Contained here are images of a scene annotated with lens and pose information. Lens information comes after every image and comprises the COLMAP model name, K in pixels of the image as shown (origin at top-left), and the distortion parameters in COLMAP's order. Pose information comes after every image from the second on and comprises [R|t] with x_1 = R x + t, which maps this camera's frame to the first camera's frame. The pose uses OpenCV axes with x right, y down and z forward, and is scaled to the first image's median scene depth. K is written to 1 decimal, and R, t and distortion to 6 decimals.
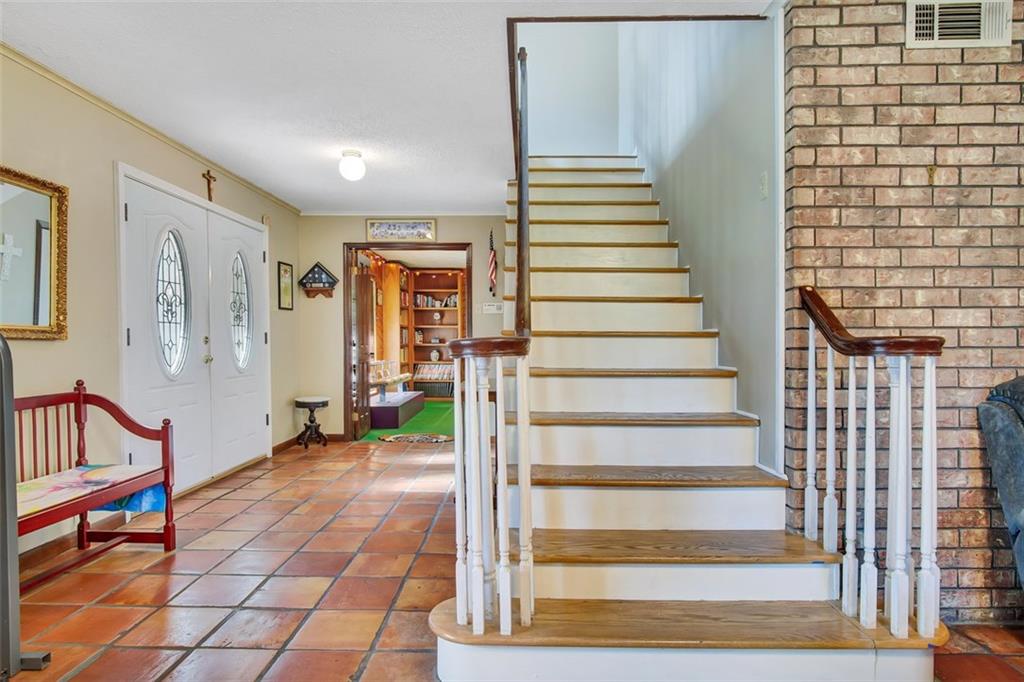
lens RADIAL K [[570.0, 0, 522.0], [0, 570.0, 361.2], [0, 0, 1]] dist [-0.012005, 0.010483]
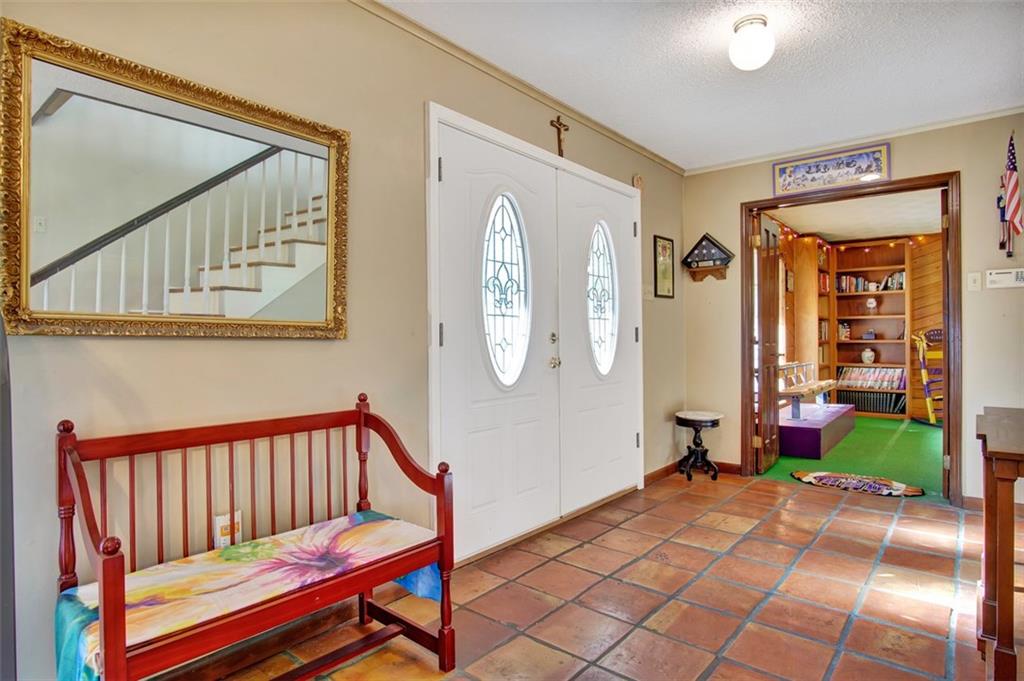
lens RADIAL K [[570.0, 0, 520.1], [0, 570.0, 342.6], [0, 0, 1]] dist [-0.012005, 0.010483]
pose [[0.776060, -0.004006, -0.630646, -0.084660], [-0.012842, 0.999672, -0.022153, -0.010259], [0.630528, 0.025291, 0.775754, 0.297431]]
